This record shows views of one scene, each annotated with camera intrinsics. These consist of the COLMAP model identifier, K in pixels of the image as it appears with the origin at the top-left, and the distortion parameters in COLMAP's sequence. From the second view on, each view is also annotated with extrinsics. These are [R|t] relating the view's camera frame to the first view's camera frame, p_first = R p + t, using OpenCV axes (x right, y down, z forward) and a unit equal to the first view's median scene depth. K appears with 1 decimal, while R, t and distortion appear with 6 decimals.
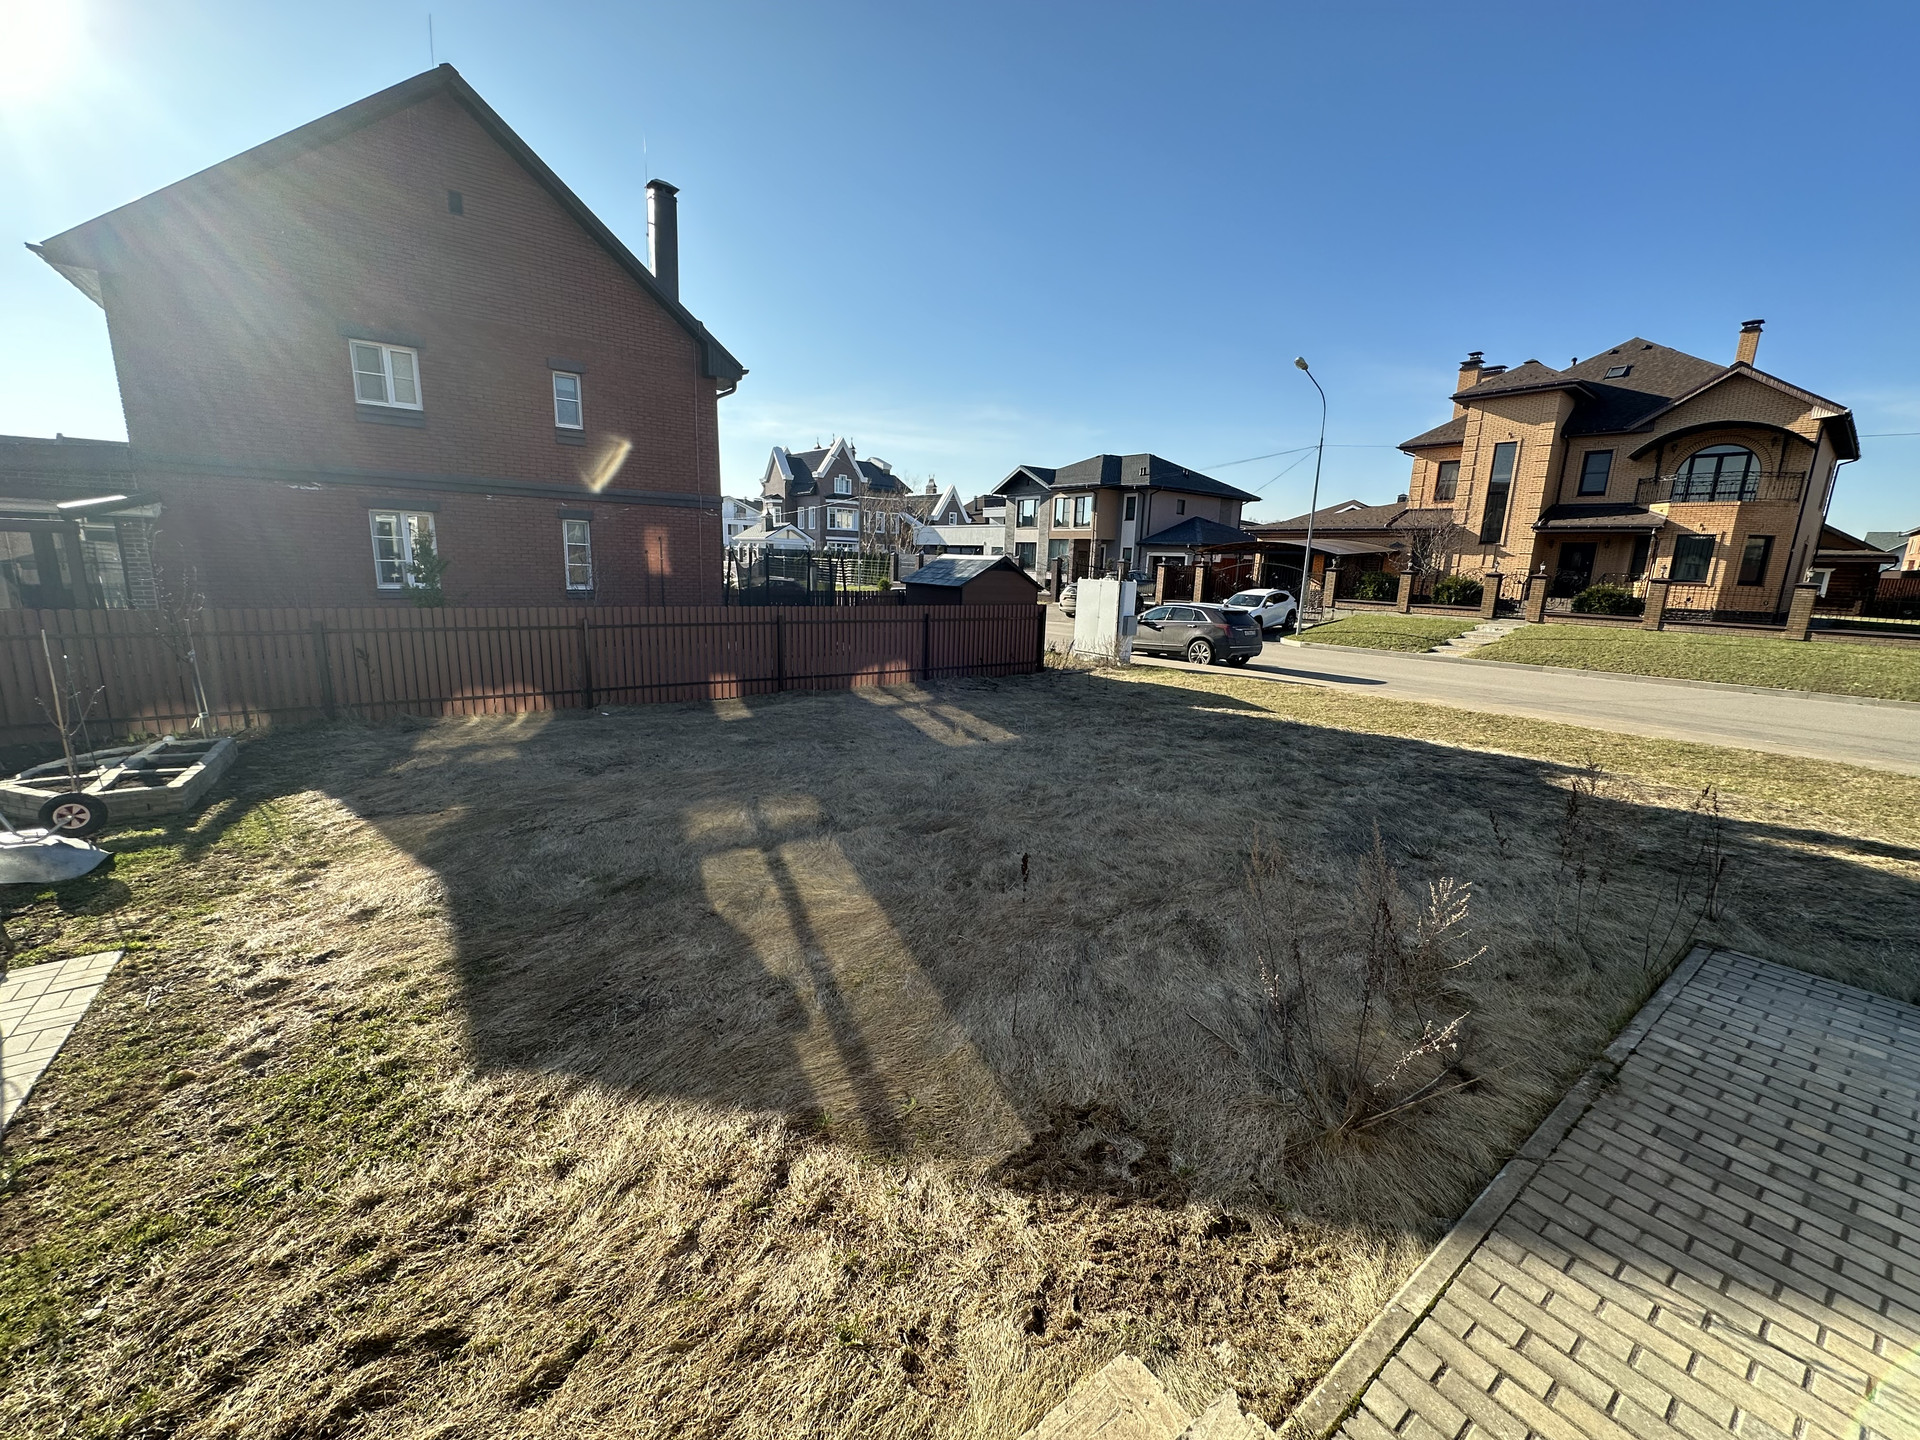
lens RADIAL K [[768.6, 0, 960.0], [0, 768.6, 720.0], [0, 0, 1]] dist [-0.000728, 0.000264]
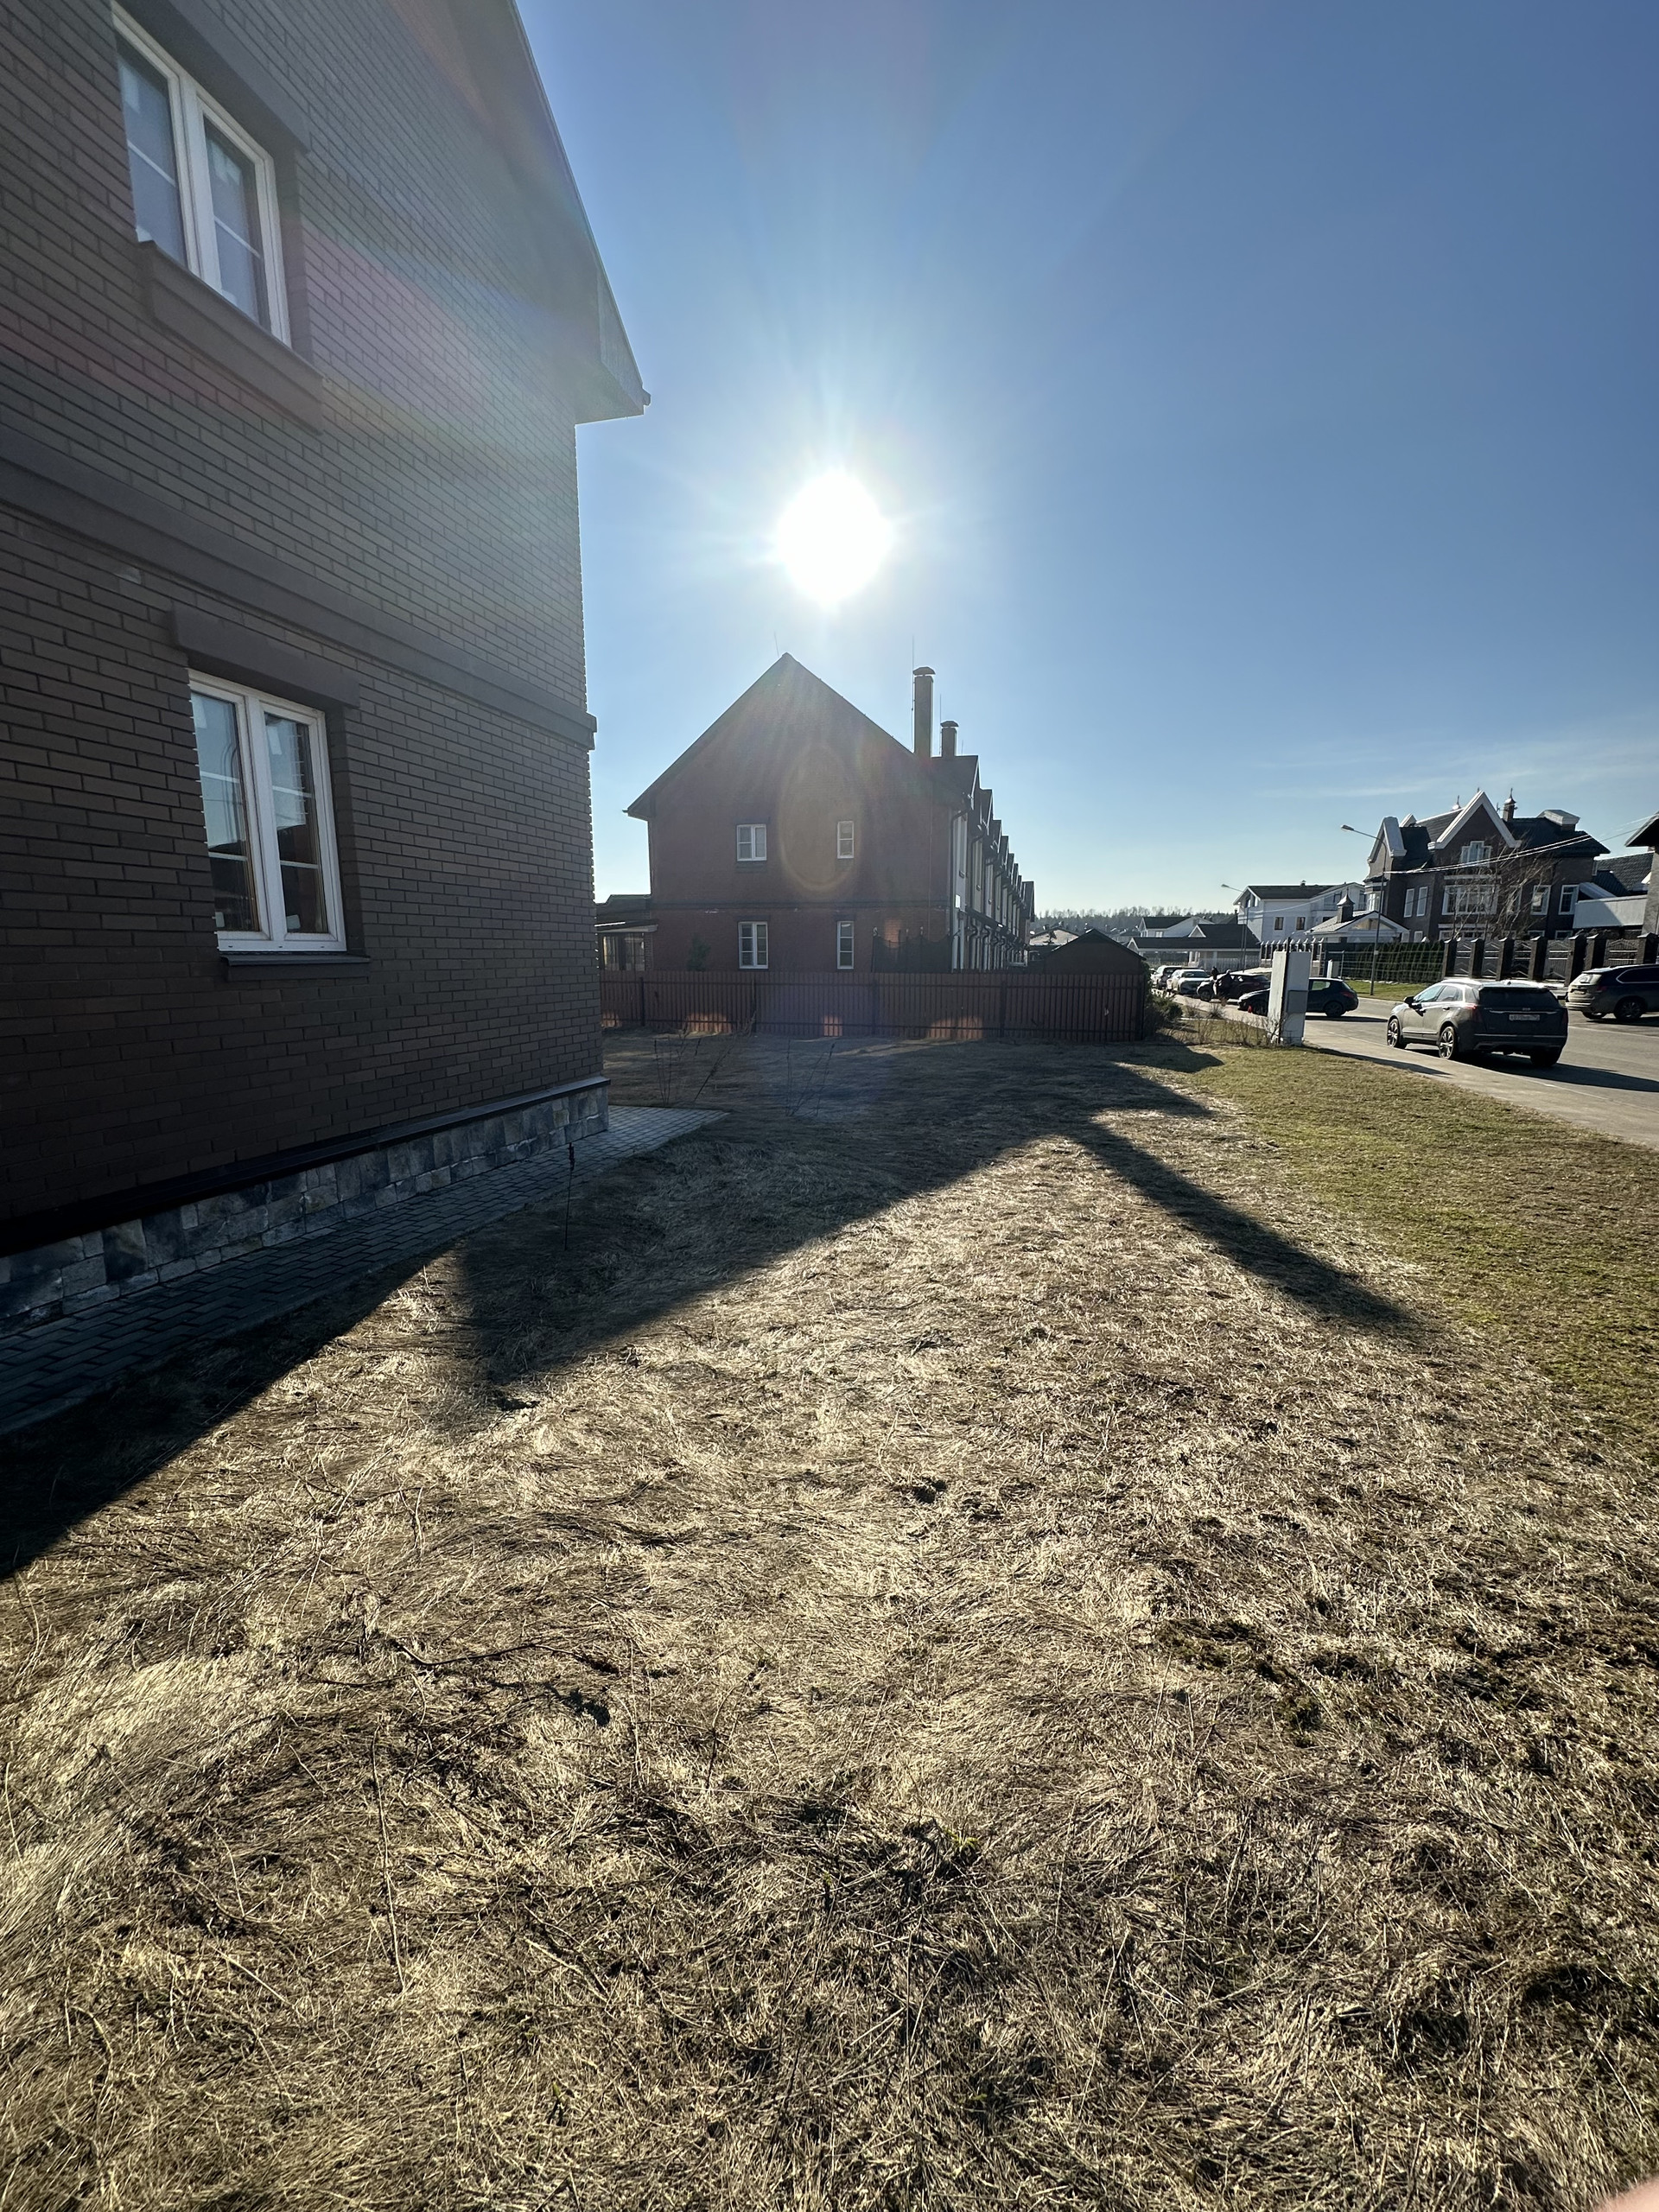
lens RADIAL K [[885.5, 0, 829.5], [0, 885.5, 1106.0], [0, 0, 1]] dist [-0.000728, 0.000264]
pose [[0.623084, 0.100872, -0.775623, 1.131934], [-0.140056, 0.990010, 0.016242, 0.086006], [0.769513, 0.098510, 0.630988, -0.049666]]
